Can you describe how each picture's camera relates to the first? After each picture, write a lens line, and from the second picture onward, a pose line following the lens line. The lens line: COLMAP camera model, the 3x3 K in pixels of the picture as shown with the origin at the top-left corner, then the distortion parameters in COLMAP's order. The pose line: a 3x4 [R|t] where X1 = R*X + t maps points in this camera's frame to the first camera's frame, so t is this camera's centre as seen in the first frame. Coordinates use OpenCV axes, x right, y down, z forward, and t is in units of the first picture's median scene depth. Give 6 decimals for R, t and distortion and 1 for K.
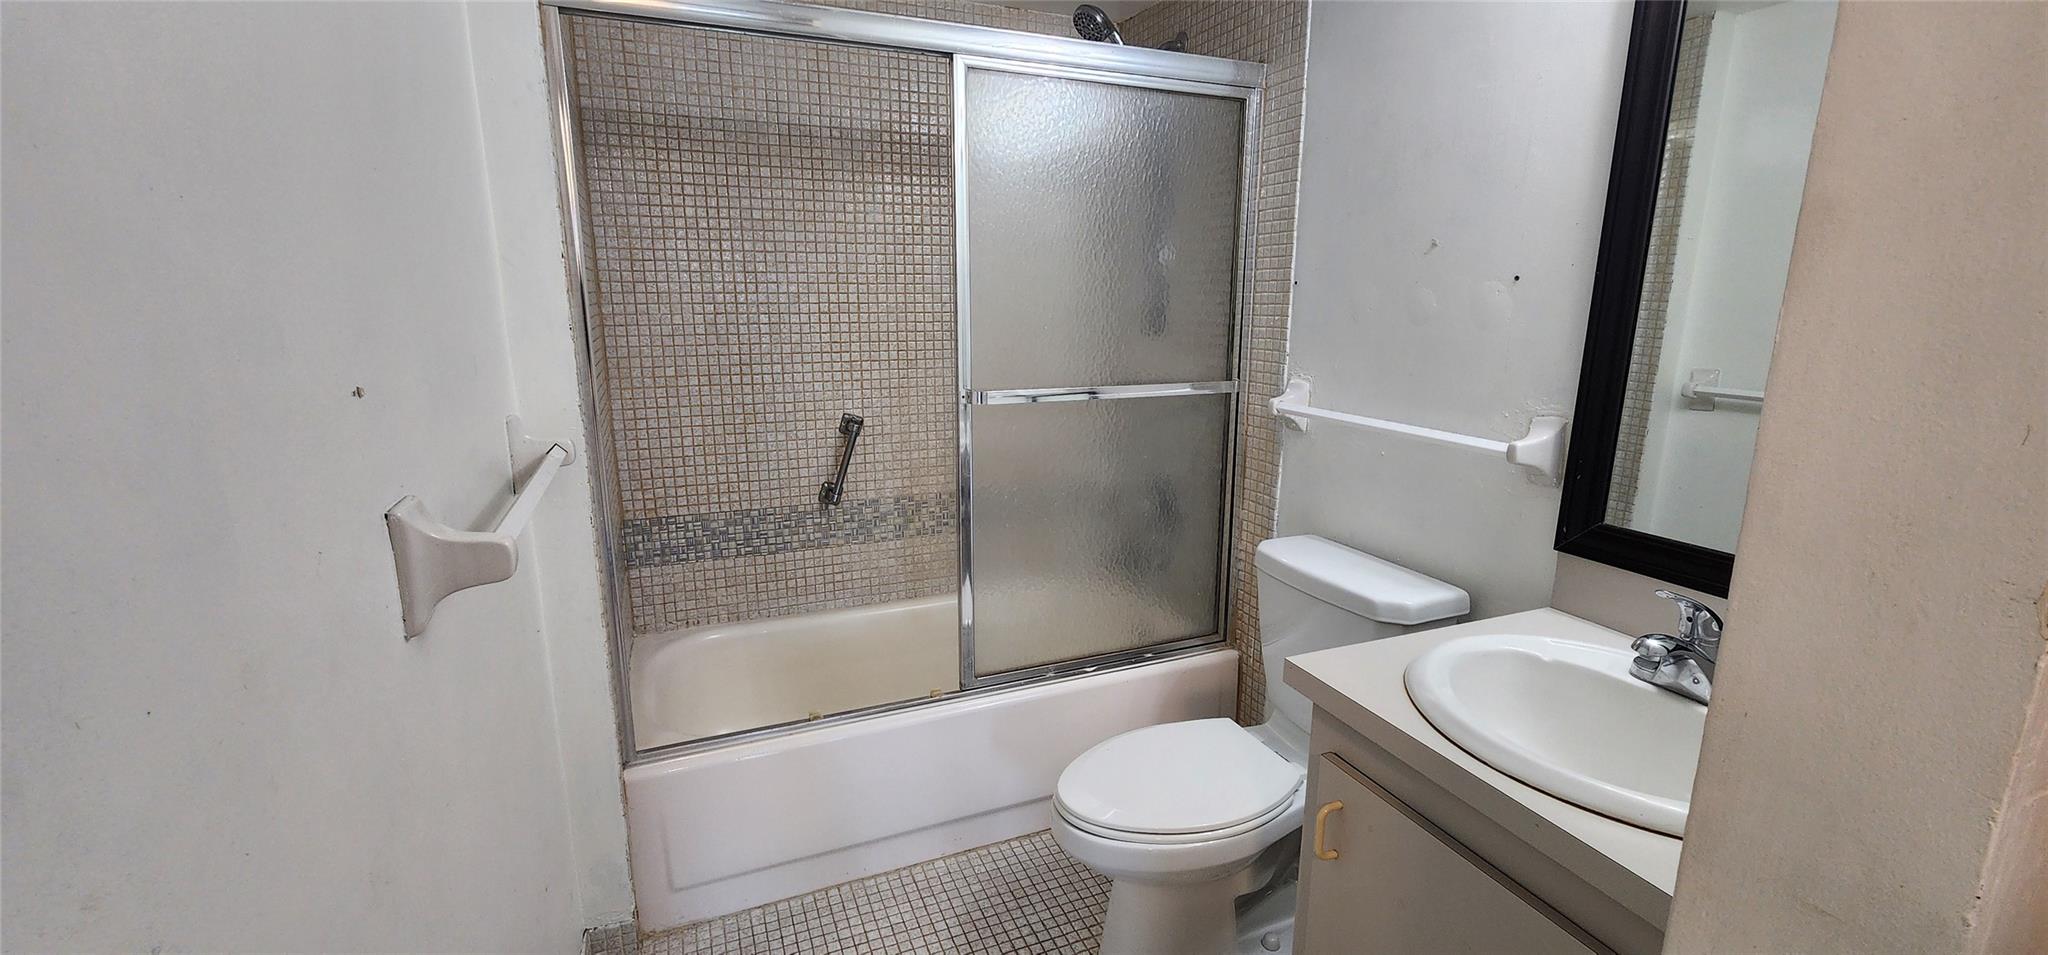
lens RADIAL K [[844.9, 0, 1037.9], [0, 844.9, 481.1], [0, 0, 1]] dist [-0.009465, -0.000033]
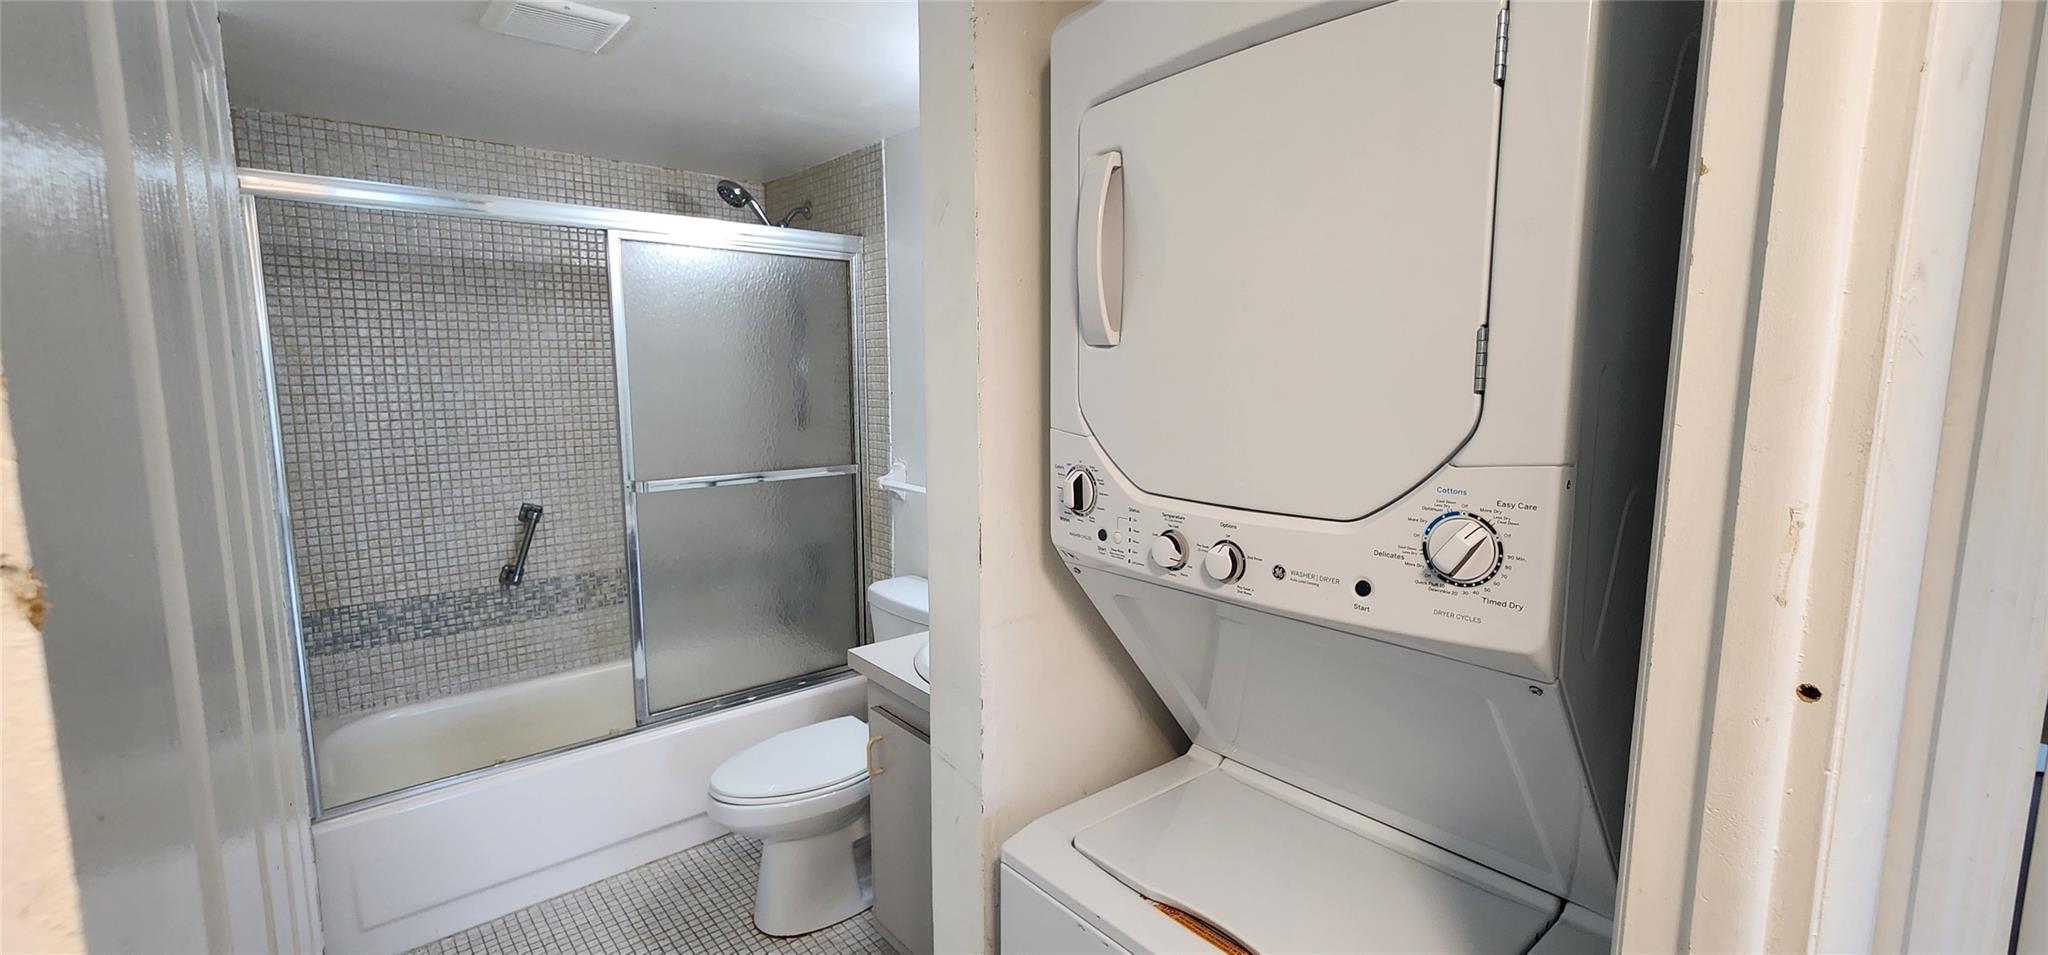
lens RADIAL K [[844.9, 0, 1037.9], [0, 844.9, 481.1], [0, 0, 1]] dist [-0.009465, -0.000033]
pose [[0.948781, -0.042856, 0.313014, 0.078021], [0.068097, 0.995209, -0.070152, 0.017460], [-0.308508, 0.087874, 0.947154, -0.303364]]
